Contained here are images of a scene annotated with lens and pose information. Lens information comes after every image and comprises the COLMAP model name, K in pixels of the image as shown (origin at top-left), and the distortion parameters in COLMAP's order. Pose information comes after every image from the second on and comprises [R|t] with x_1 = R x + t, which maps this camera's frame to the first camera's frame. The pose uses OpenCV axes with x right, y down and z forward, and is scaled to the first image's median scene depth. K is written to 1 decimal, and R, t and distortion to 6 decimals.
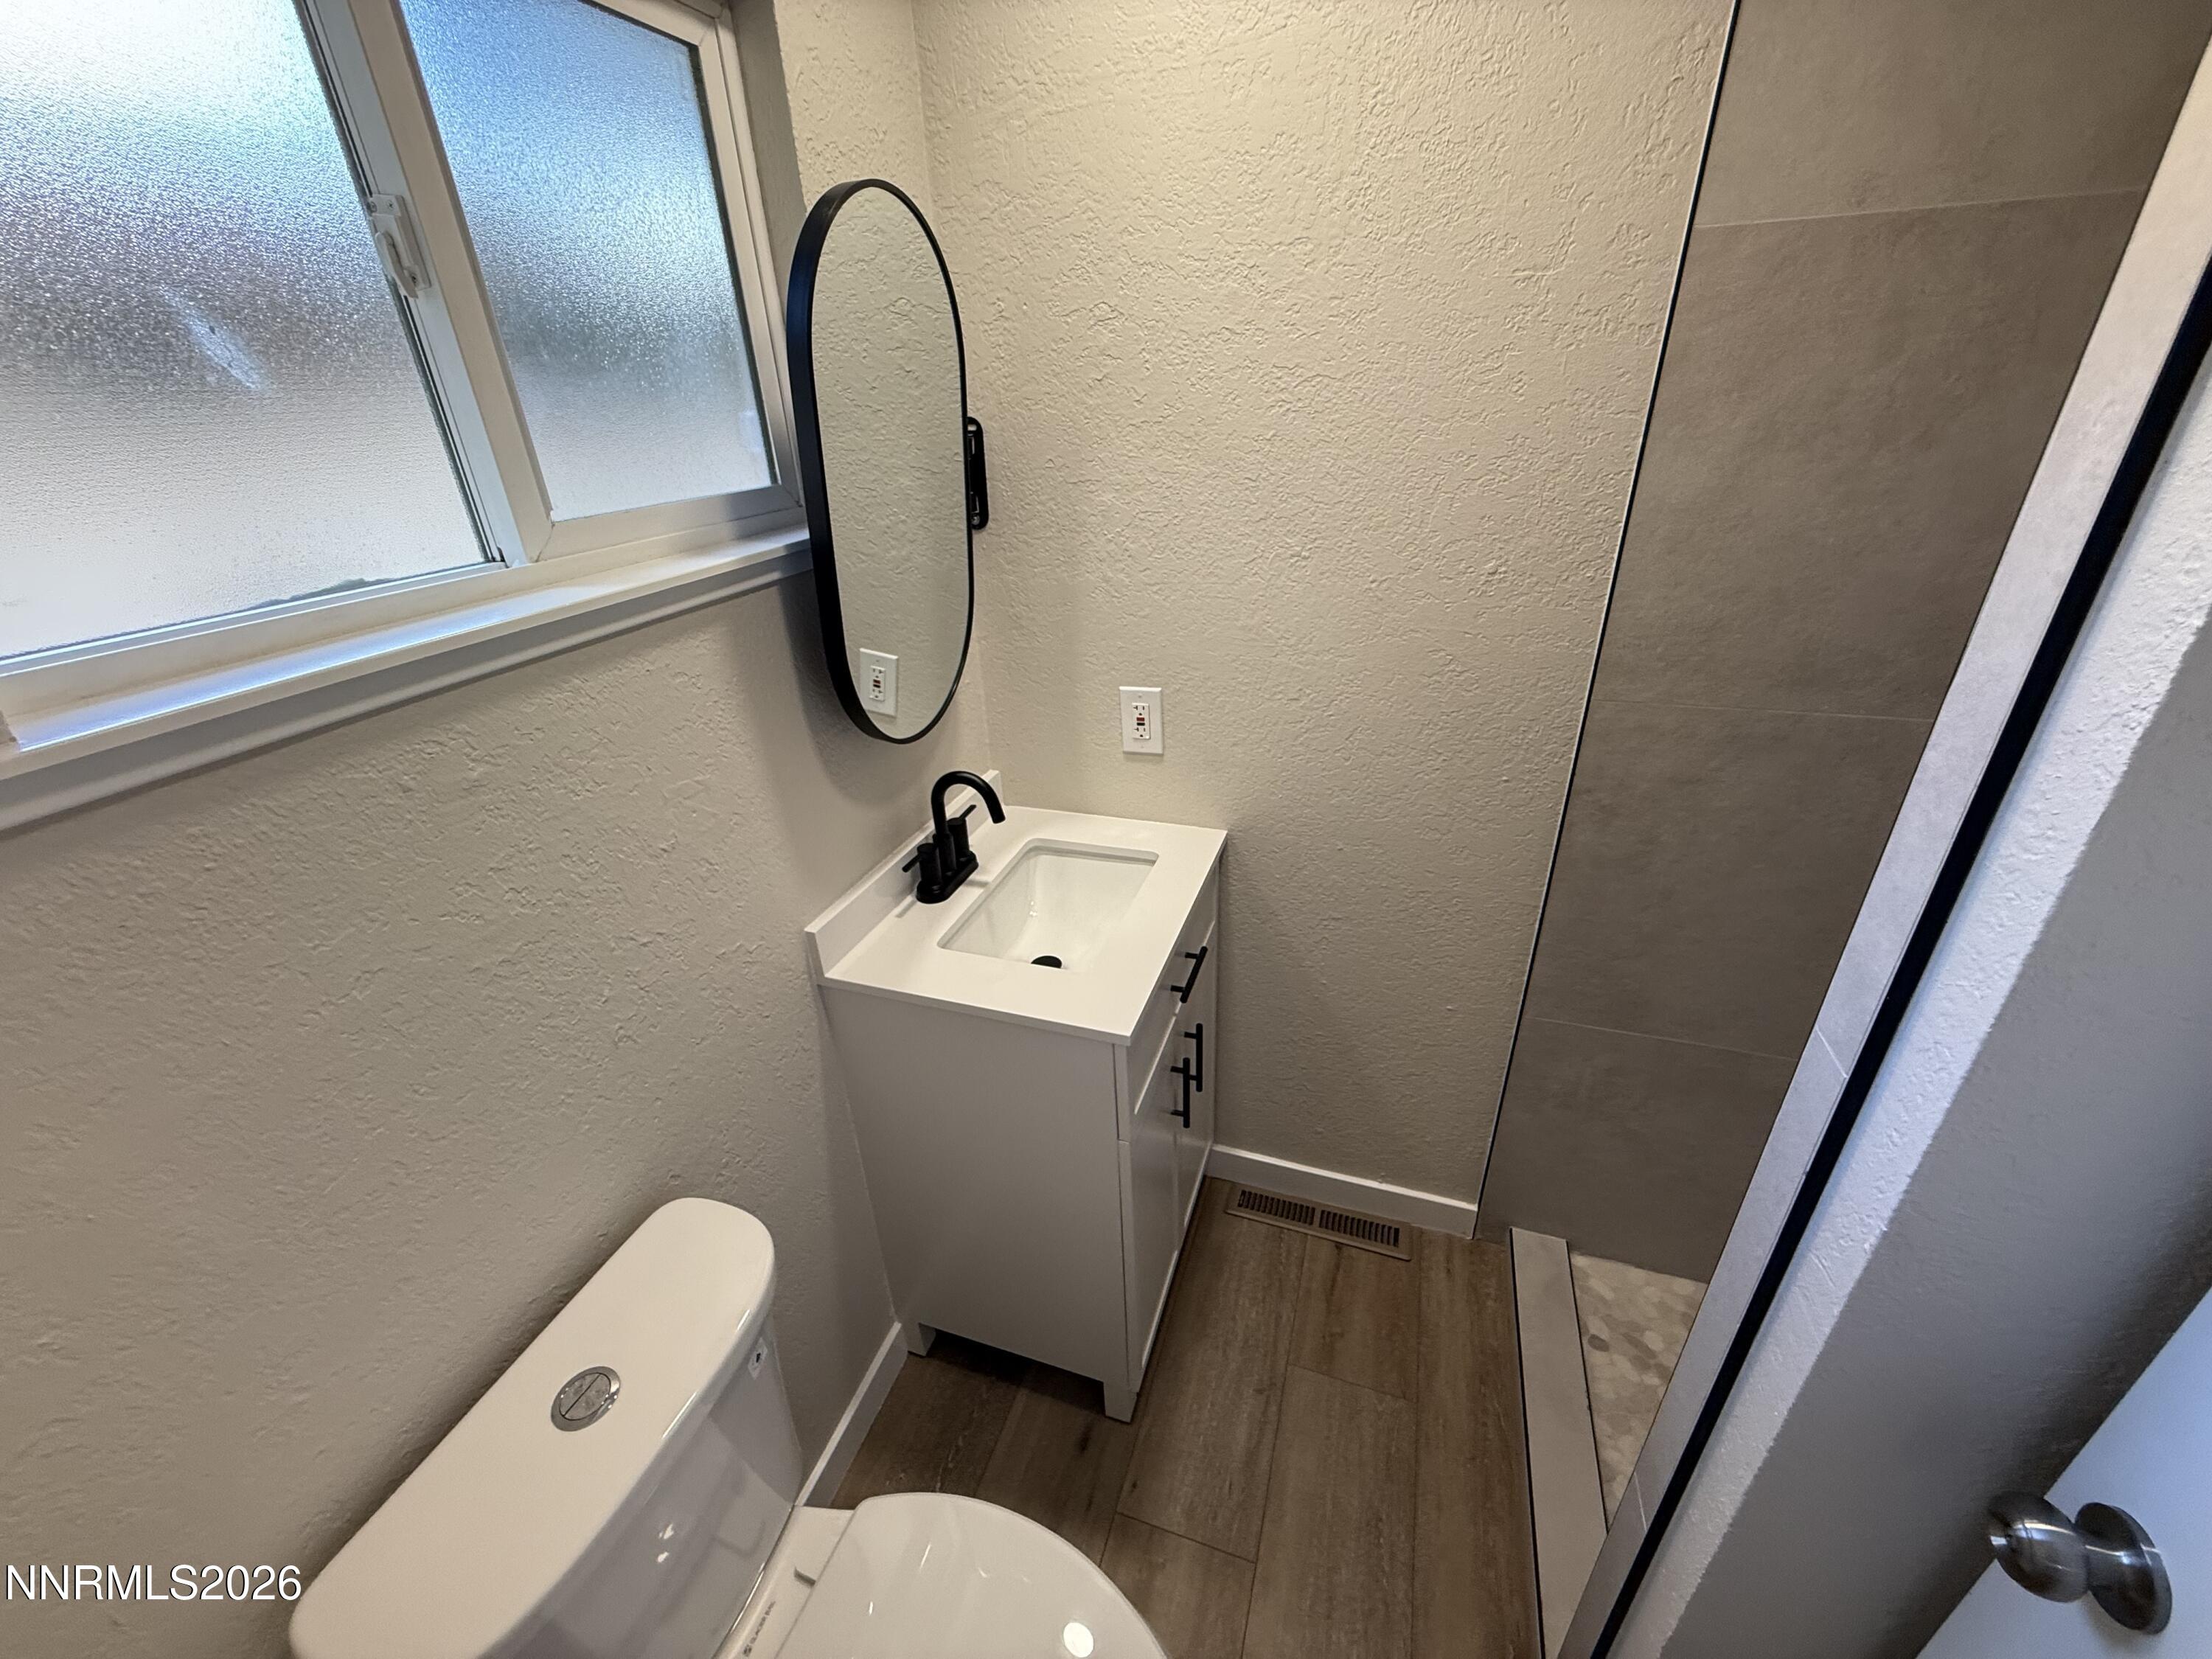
lens RADIAL K [[878.5, 0, 1102.3], [0, 878.5, 830.6], [0, 0, 1]] dist [0.000026, -0.000153]
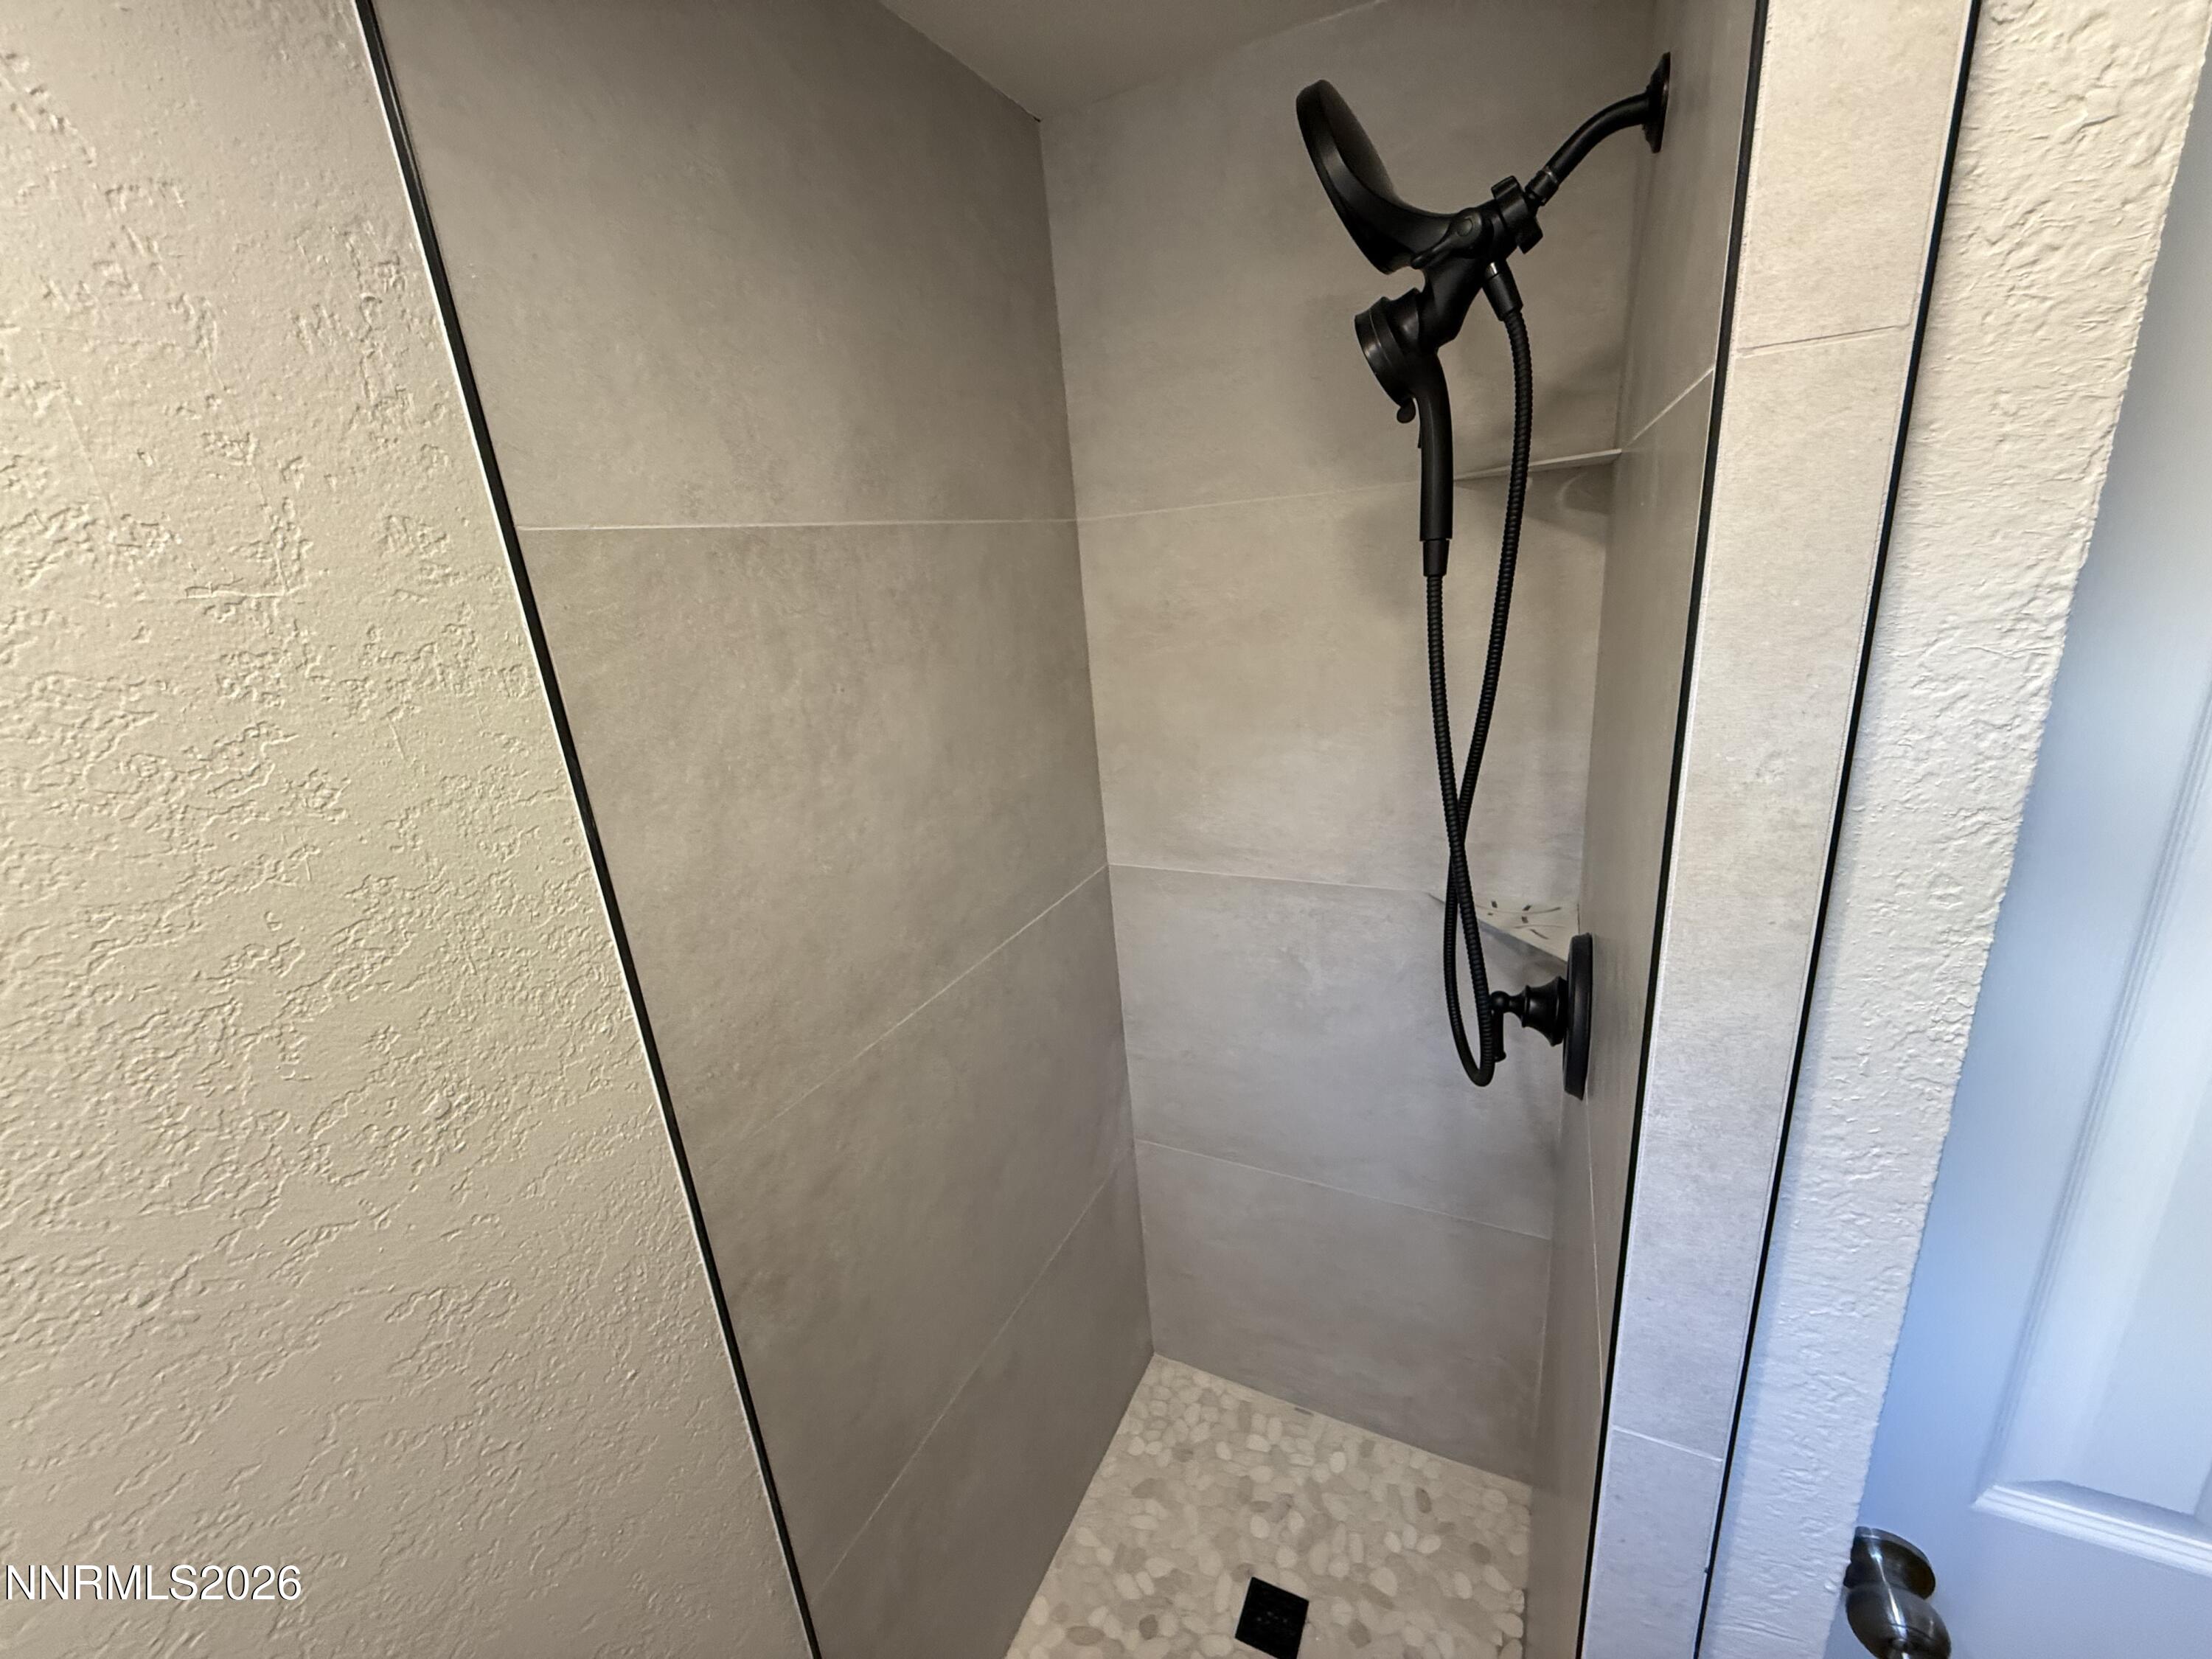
lens RADIAL K [[878.5, 0, 1102.3], [0, 878.5, 830.6], [0, 0, 1]] dist [0.000026, -0.000153]
pose [[0.138678, -0.267889, 0.953417, 0.071255], [0.516998, 0.840705, 0.161021, -0.379219], [-0.844678, 0.470585, 0.255085, 0.571031]]
